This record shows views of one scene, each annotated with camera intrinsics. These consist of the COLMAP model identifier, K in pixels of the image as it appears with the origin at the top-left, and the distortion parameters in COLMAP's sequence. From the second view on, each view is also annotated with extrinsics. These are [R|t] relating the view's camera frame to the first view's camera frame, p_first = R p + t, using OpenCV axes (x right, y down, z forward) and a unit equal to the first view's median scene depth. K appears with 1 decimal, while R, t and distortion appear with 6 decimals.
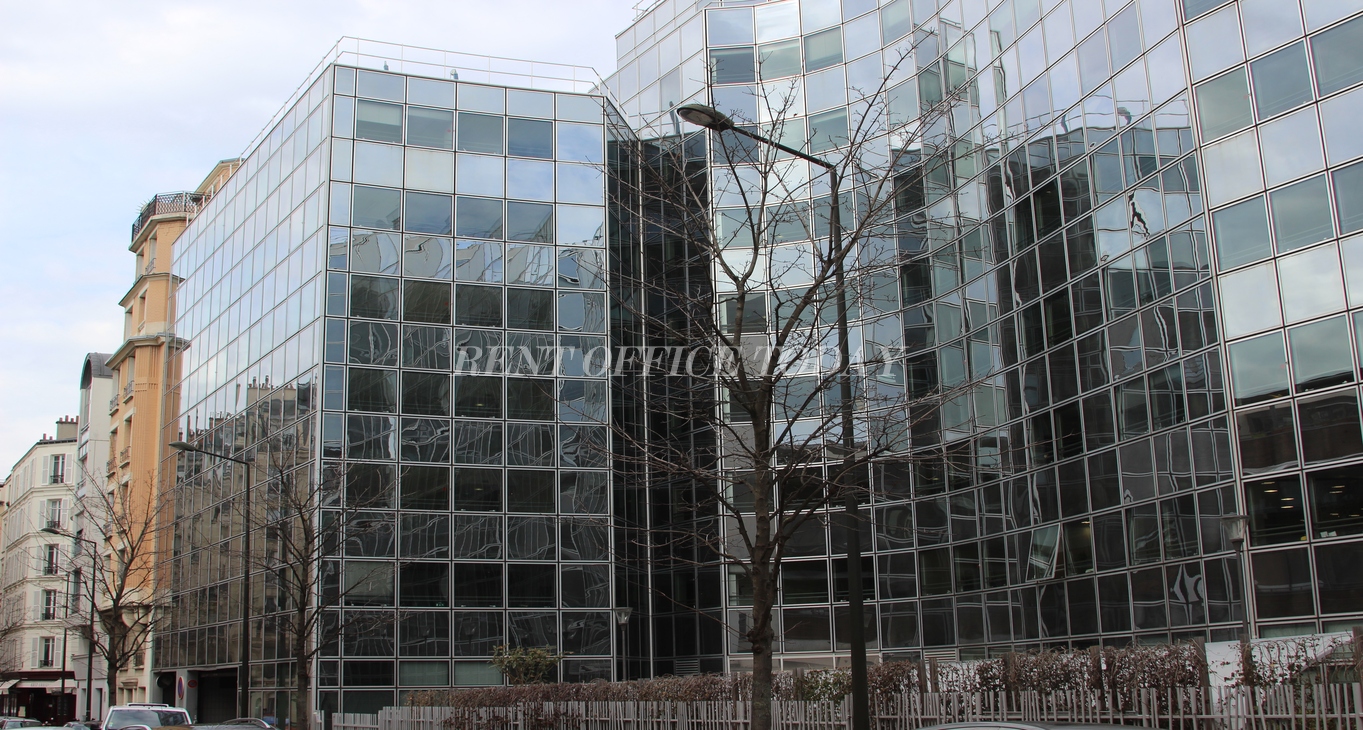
lens RADIAL K [[1391.8, 0, 681.5], [0, 1391.8, 365.0], [0, 0, 1]] dist [-0.011562, -0.014891]
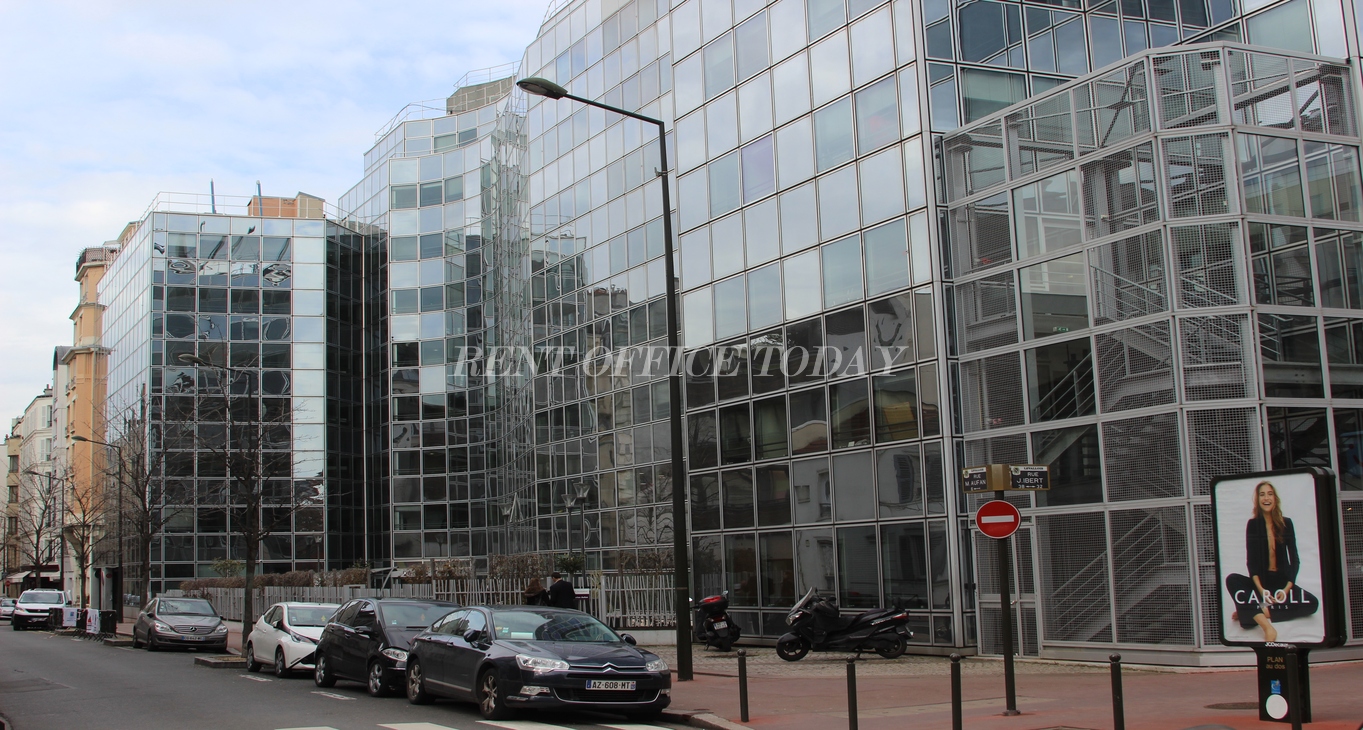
lens RADIAL K [[1391.8, 0, 681.5], [0, 1391.8, 365.0], [0, 0, 1]] dist [-0.011562, -0.014891]
pose [[0.999138, -0.015104, -0.038667, 0.317255], [0.018341, 0.996232, 0.084771, -0.115806], [0.037241, -0.085408, 0.995650, -0.466372]]
